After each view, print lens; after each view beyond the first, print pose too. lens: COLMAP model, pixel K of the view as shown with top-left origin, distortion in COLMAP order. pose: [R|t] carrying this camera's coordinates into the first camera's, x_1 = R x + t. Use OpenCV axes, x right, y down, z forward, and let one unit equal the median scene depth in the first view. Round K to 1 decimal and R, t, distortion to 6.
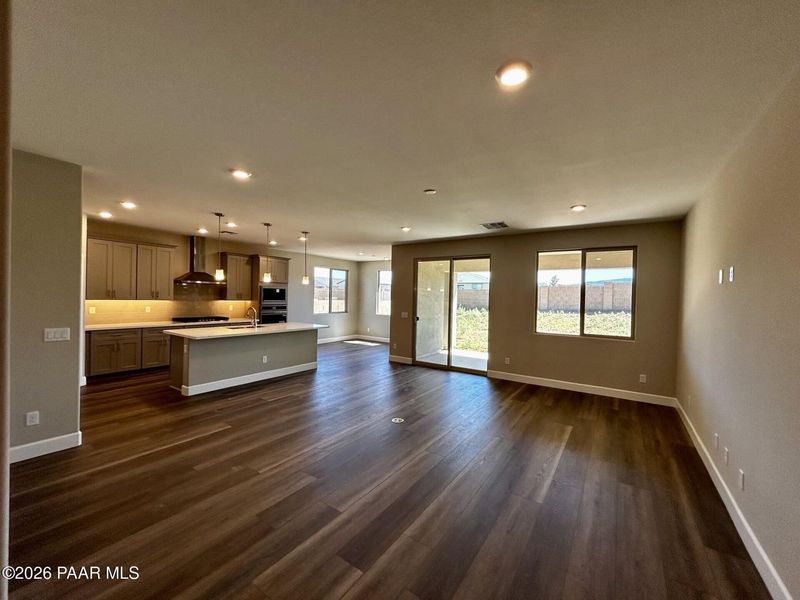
lens RADIAL K [[323.3, 0, 400.0], [0, 323.3, 300.0], [0, 0, 1]] dist [-0.000485, 0.000141]
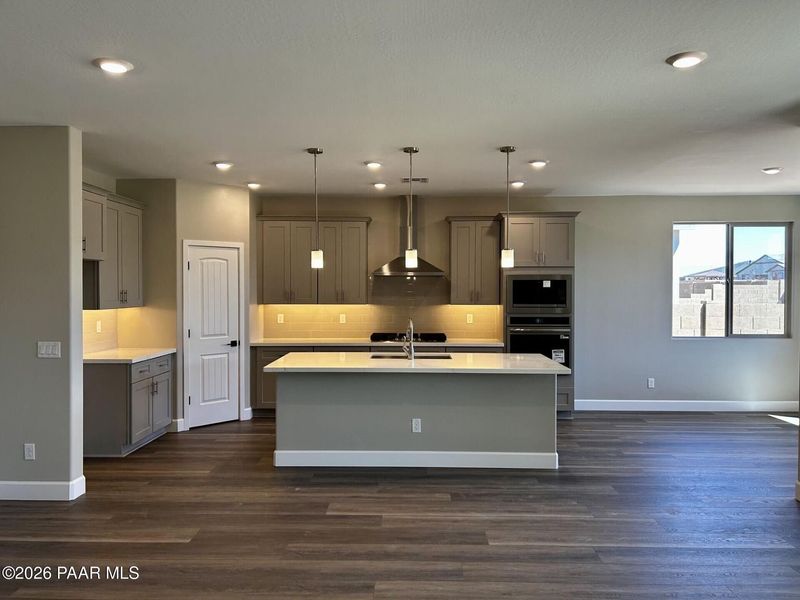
lens RADIAL K [[601.0, 0, 400.0], [0, 601.0, 300.0], [0, 0, 1]] dist [0.085817, -0.109168]
pose [[0.553315, -0.004772, -0.832959, 0.276417], [0.000928, 0.999987, -0.005112, -0.001974], [0.832972, 0.002056, 0.553312, 0.392559]]
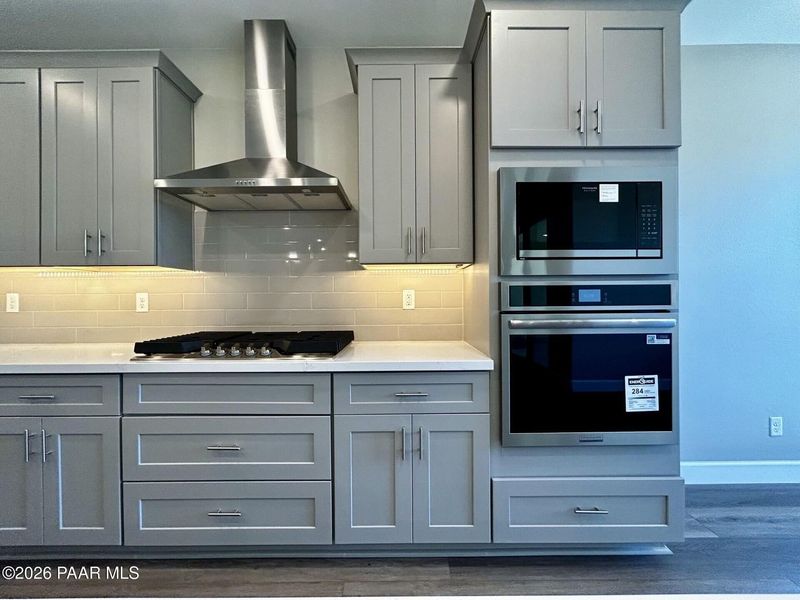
lens RADIAL K [[323.3, 0, 400.0], [0, 323.3, 300.0], [0, 0, 1]] dist [-0.000485, 0.000141]
pose [[0.567146, -0.022695, -0.823305, -0.353661], [0.010540, 0.999738, -0.020299, 0.033853], [0.823550, 0.002835, 0.567236, 0.952843]]
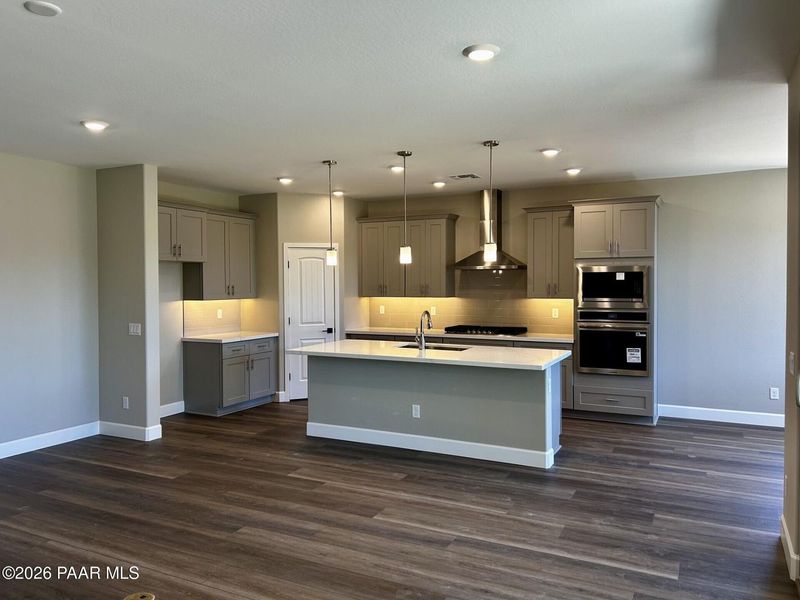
lens RADIAL K [[601.0, 0, 400.0], [0, 601.0, 300.0], [0, 0, 1]] dist [0.085817, -0.109168]
pose [[0.132388, 0.008457, -0.991162, 0.453509], [-0.002748, 0.999963, 0.008165, -0.003963], [0.991194, 0.001643, 0.132406, 0.702901]]
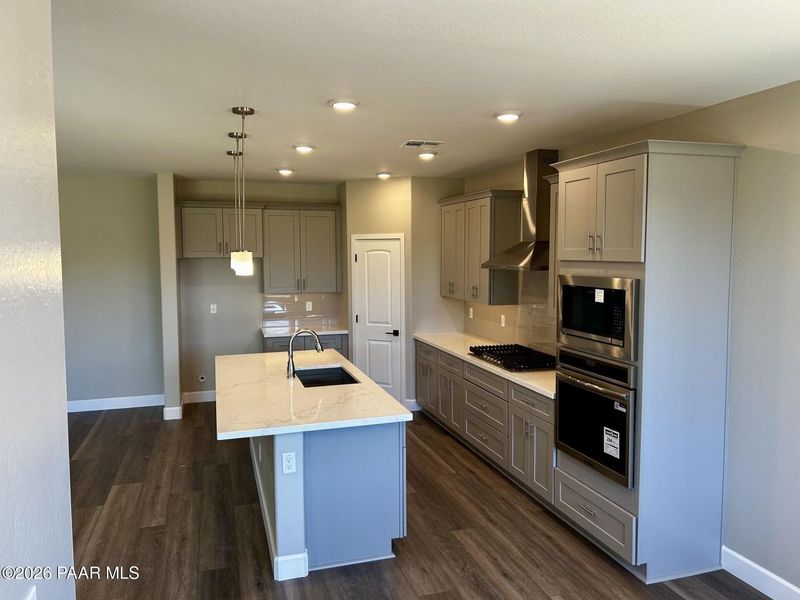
lens RADIAL K [[601.0, 0, 400.0], [0, 601.0, 300.0], [0, 0, 1]] dist [0.085817, -0.109168]
pose [[-0.616979, 0.047694, -0.785533, 0.075251], [-0.016467, 0.997161, 0.073476, -0.066417], [0.786808, 0.058268, -0.614442, 1.356795]]
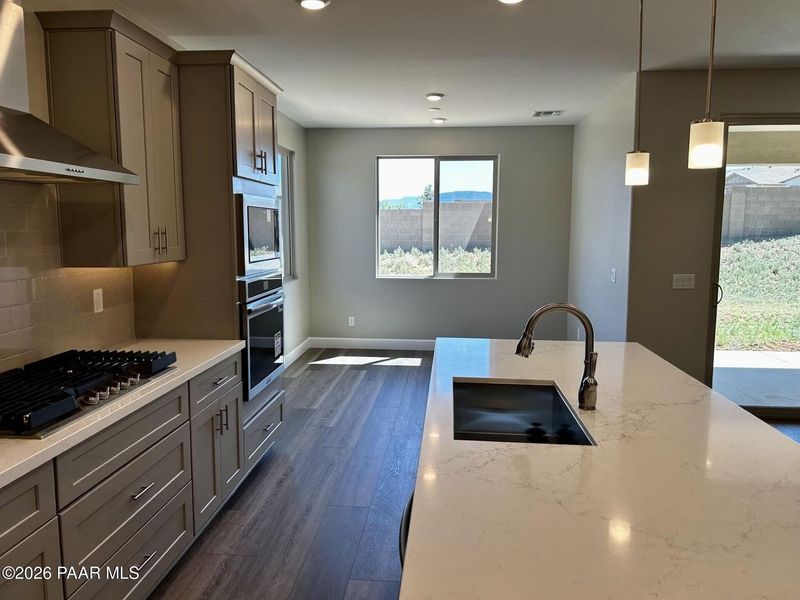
lens RADIAL K [[601.0, 0, 400.0], [0, 601.0, 300.0], [0, 0, 1]] dist [0.085817, -0.109168]
pose [[0.869715, -0.075873, 0.487688, -0.620557], [0.018090, 0.992350, 0.122128, -0.025136], [-0.493223, -0.097394, 0.864433, 0.616789]]
